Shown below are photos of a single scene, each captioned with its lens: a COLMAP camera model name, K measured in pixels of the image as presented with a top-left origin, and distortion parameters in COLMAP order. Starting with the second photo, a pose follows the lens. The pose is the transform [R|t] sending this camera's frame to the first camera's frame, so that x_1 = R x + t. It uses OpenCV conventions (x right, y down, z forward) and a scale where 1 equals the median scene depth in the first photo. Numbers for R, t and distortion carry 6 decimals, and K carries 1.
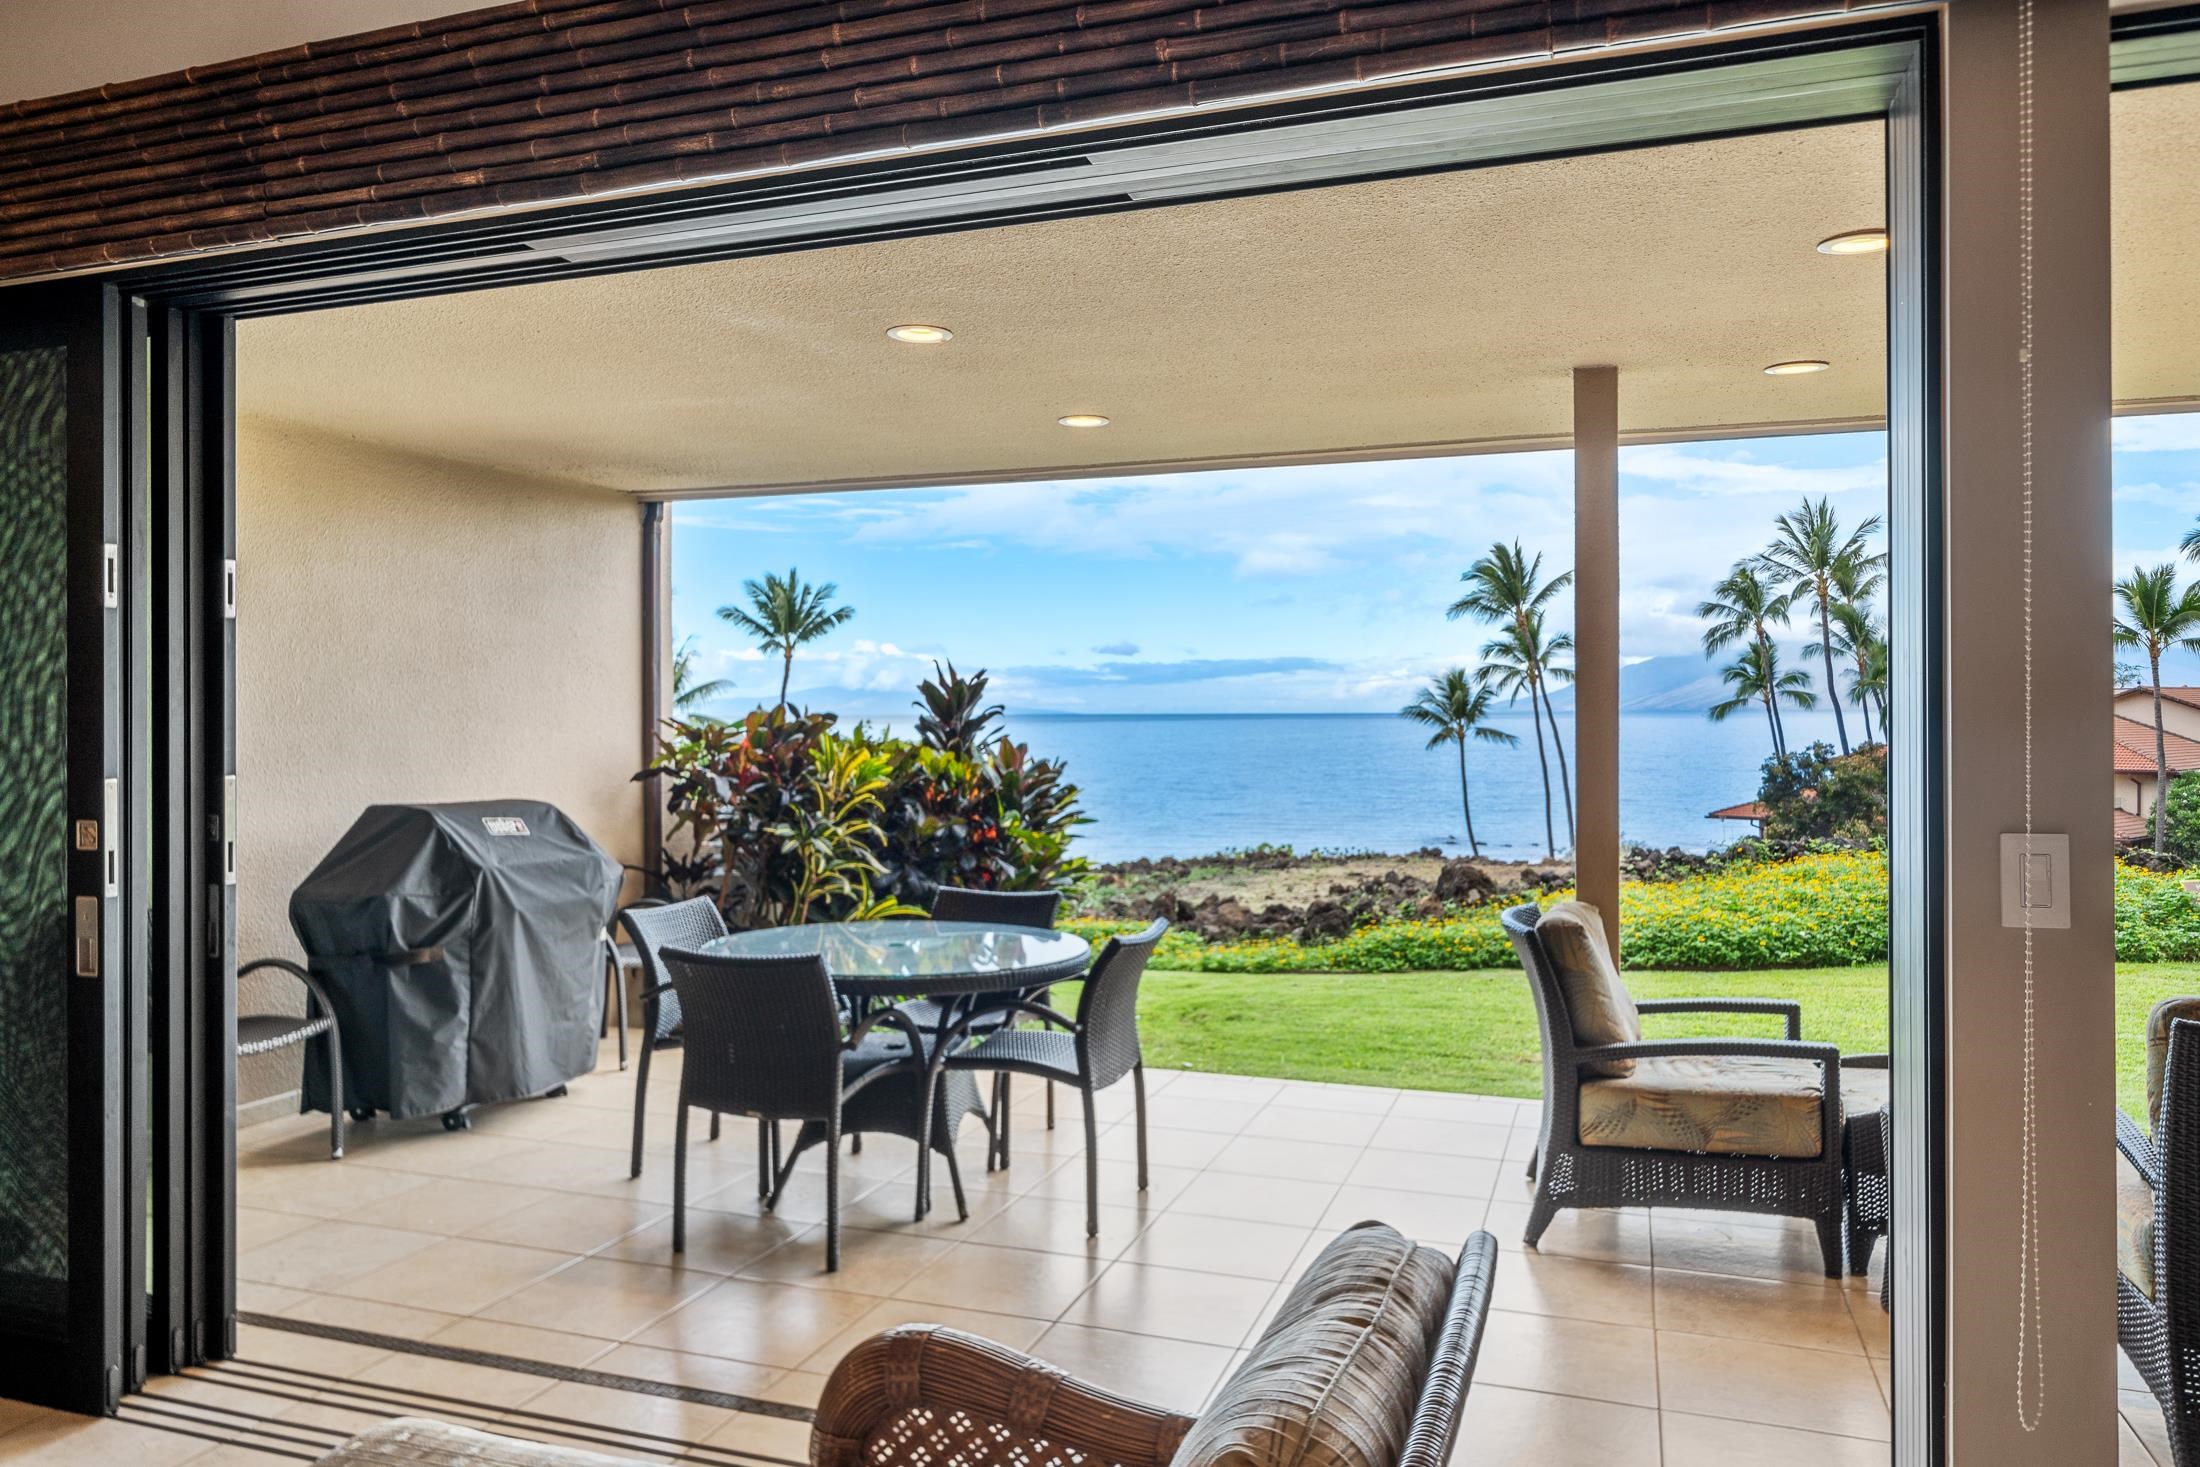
lens RADIAL K [[1505.1, 0, 1098.6], [0, 1505.1, 713.6], [0, 0, 1]] dist [0.007078, -0.001251]
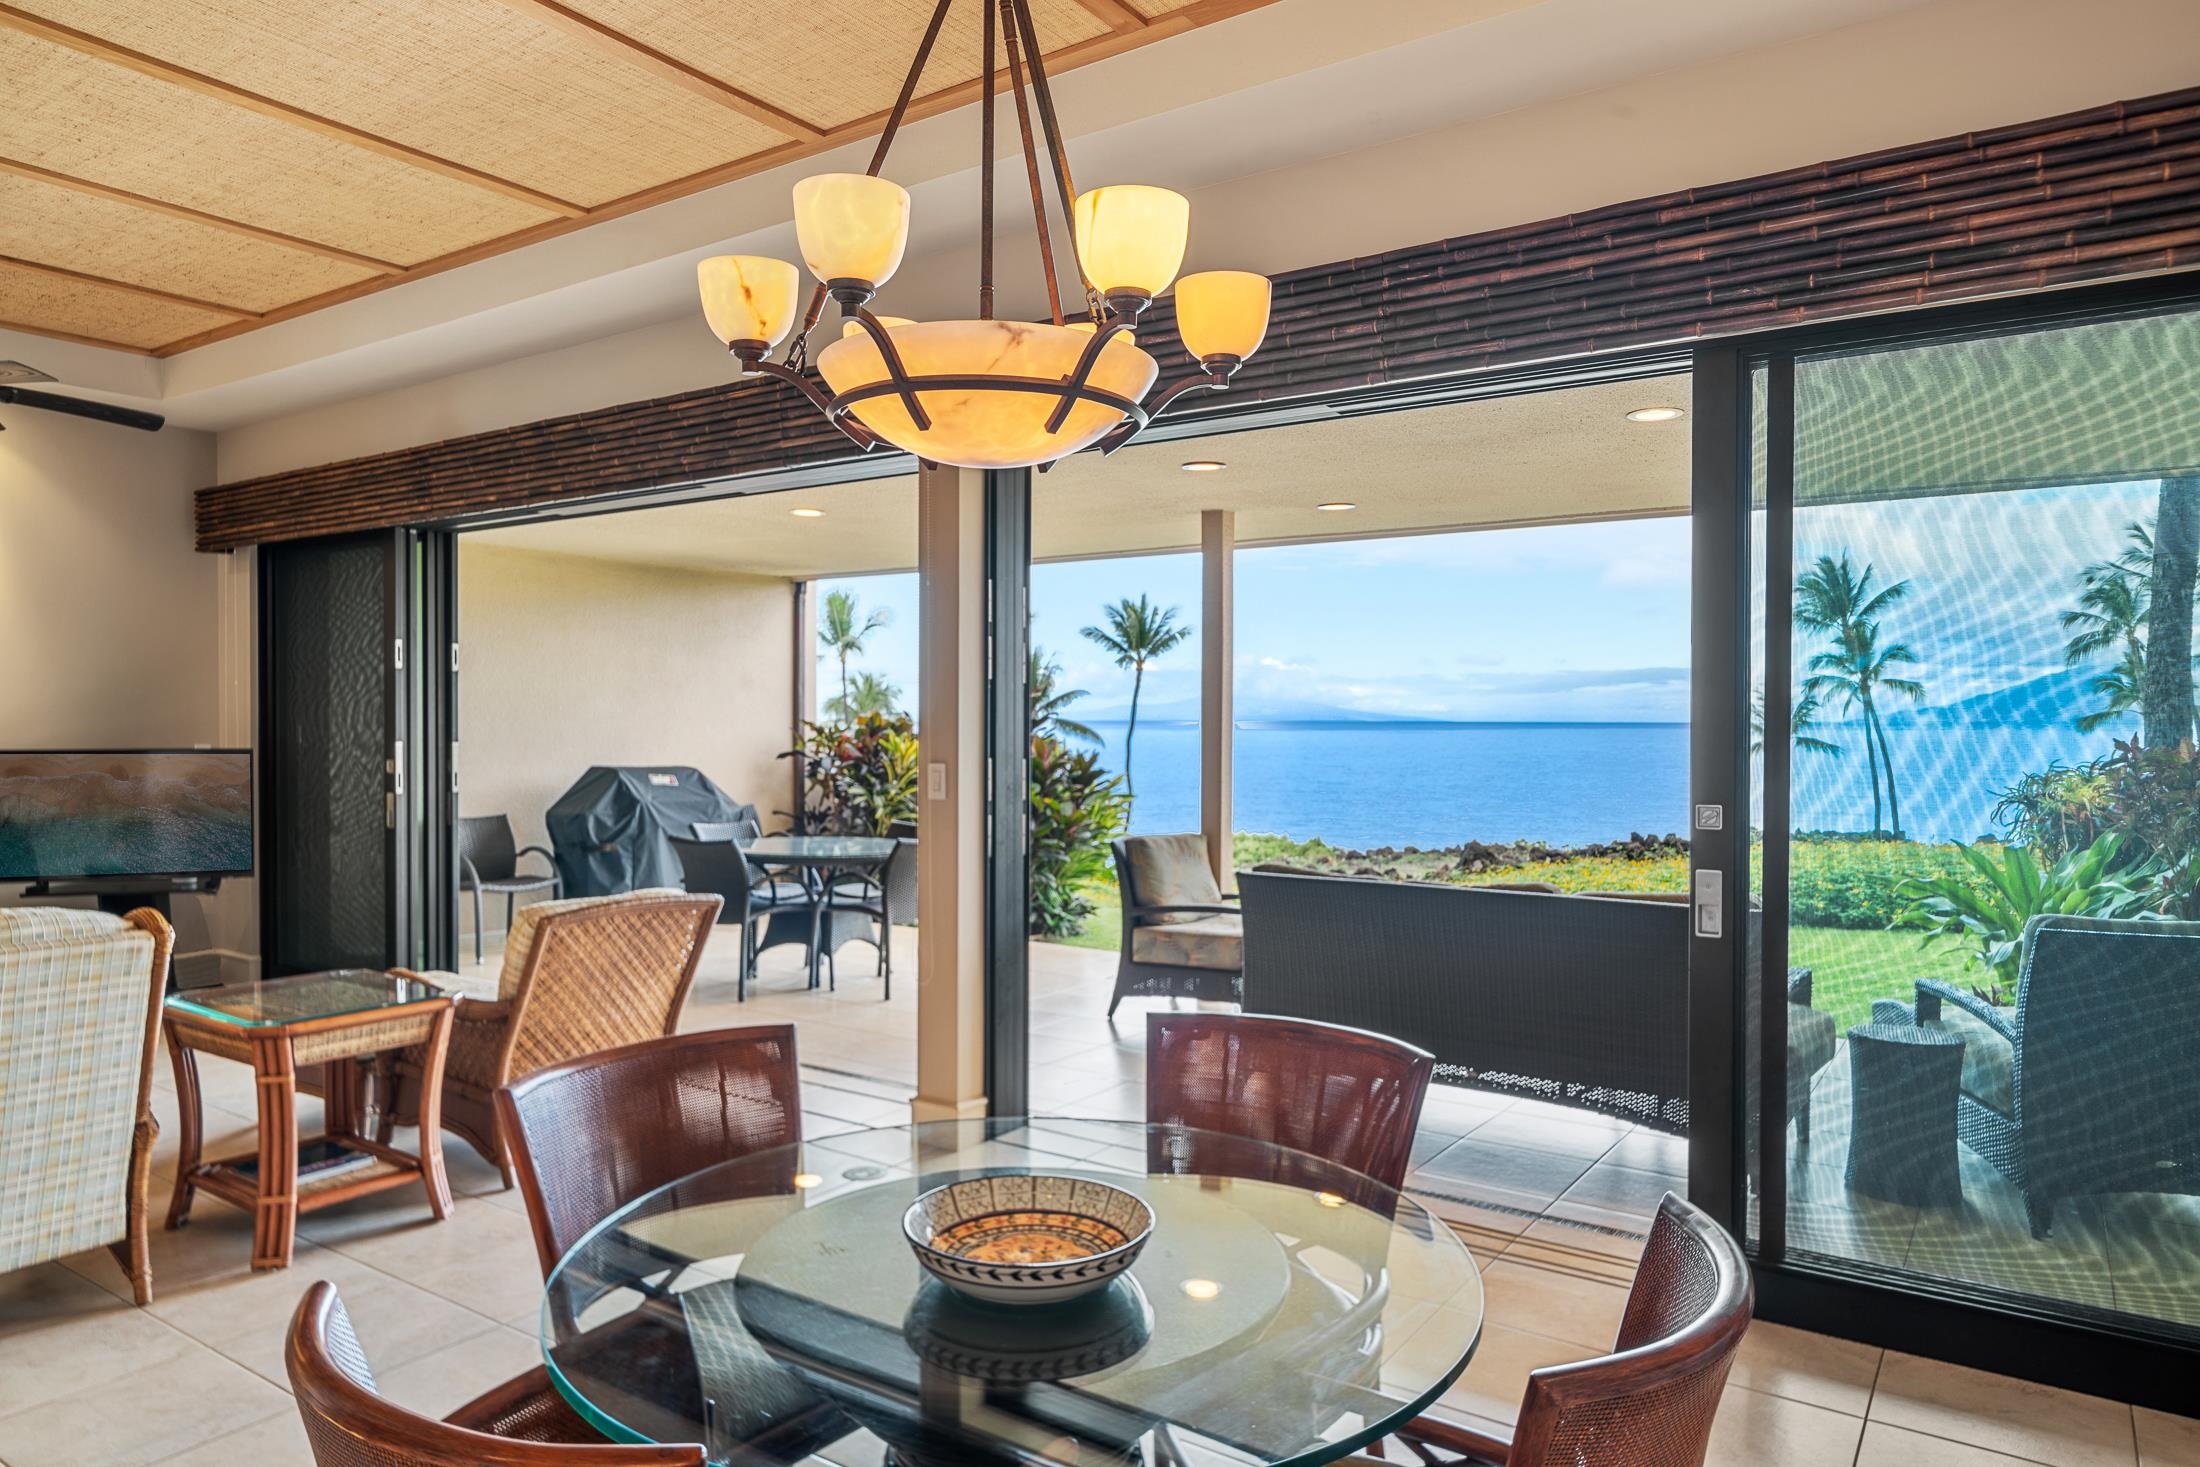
lens RADIAL K [[1375.8, 0, 1101.7], [0, 1375.8, 746.1], [0, 0, 1]] dist [0.004860, 0.001263]
pose [[0.967043, 0.012492, -0.254307, 0.480066], [-0.007619, 0.999768, 0.020140, -0.000587], [0.254499, -0.017539, 0.966914, -0.397808]]
